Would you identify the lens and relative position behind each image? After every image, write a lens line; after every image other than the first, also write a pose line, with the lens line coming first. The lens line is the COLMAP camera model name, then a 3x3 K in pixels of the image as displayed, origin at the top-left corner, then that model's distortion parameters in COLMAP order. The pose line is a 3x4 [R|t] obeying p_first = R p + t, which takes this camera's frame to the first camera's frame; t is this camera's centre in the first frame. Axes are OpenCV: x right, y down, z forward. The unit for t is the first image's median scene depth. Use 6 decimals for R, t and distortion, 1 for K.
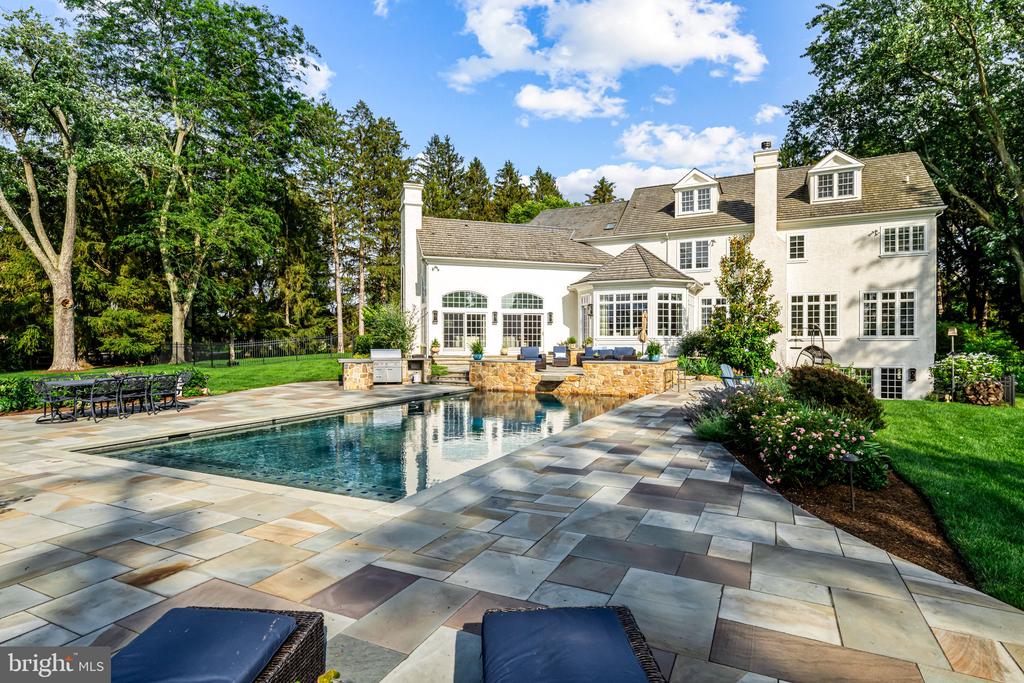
lens RADIAL K [[518.7, 0, 513.1], [0, 518.7, 346.5], [0, 0, 1]] dist [0.000989, -0.000226]
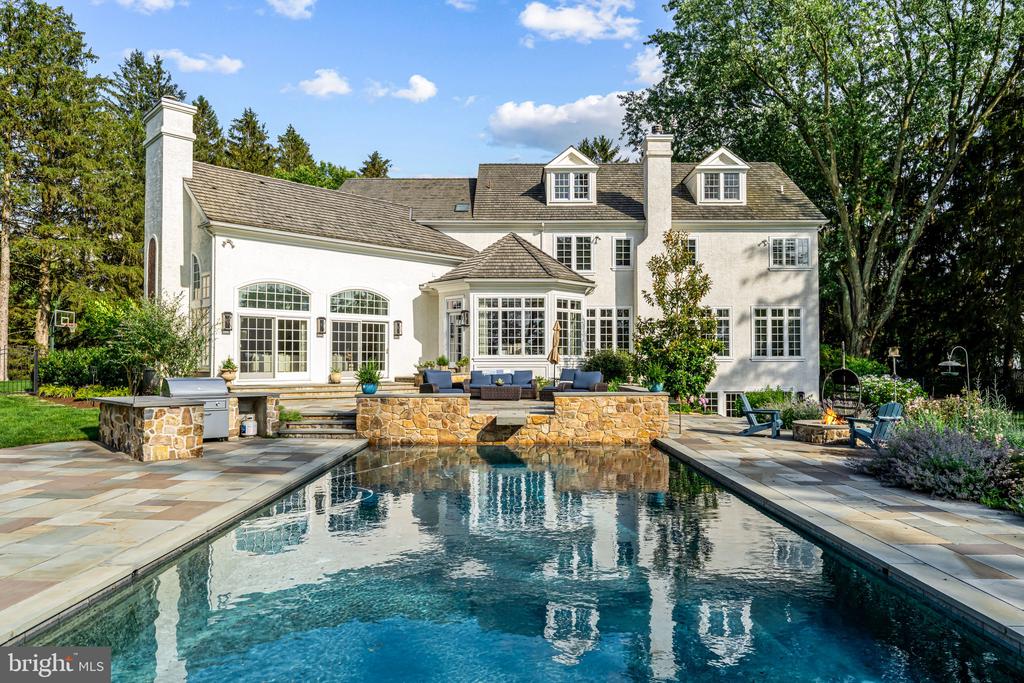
lens RADIAL K [[637.1, 0, 512.0], [0, 637.1, 341.5], [0, 0, 1]] dist [0.001634, 0.000327]
pose [[0.902441, 0.013578, 0.430600, -0.169895], [0.003745, 0.999218, -0.039355, -0.003912], [-0.430798, 0.037128, 0.901685, 0.181679]]
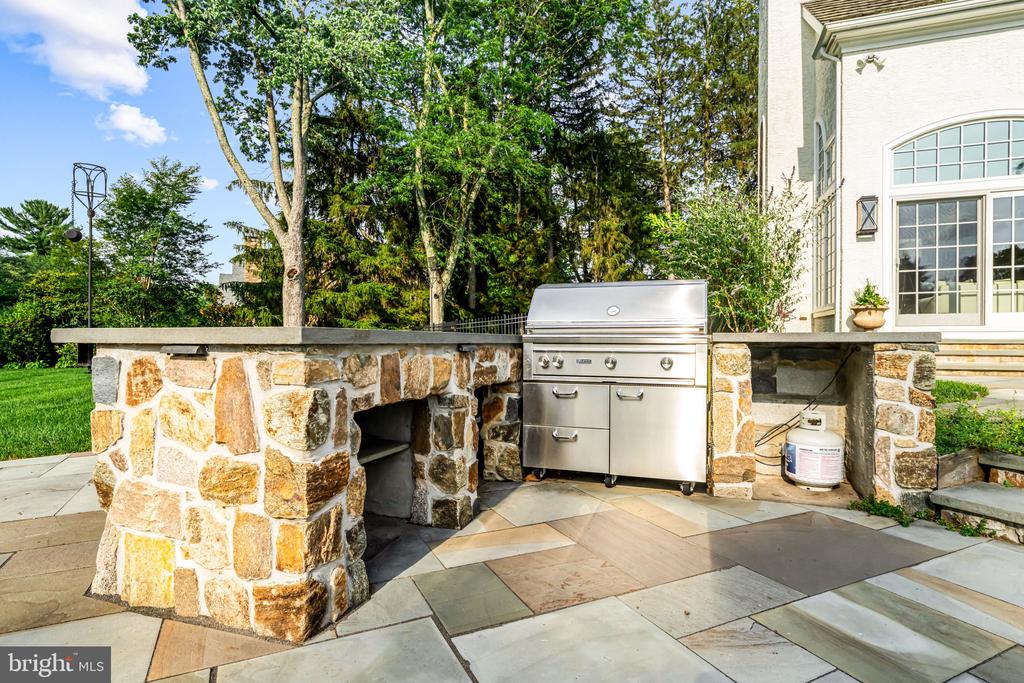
lens RADIAL K [[545.3, 0, 511.8], [0, 545.3, 342.7], [0, 0, 1]] dist [0.019454, -0.000065]
pose [[0.790683, 0.001724, -0.612223, -0.115767], [-0.000607, 0.999998, 0.002033, 0.019076], [0.612225, -0.001236, 0.790683, 0.601924]]
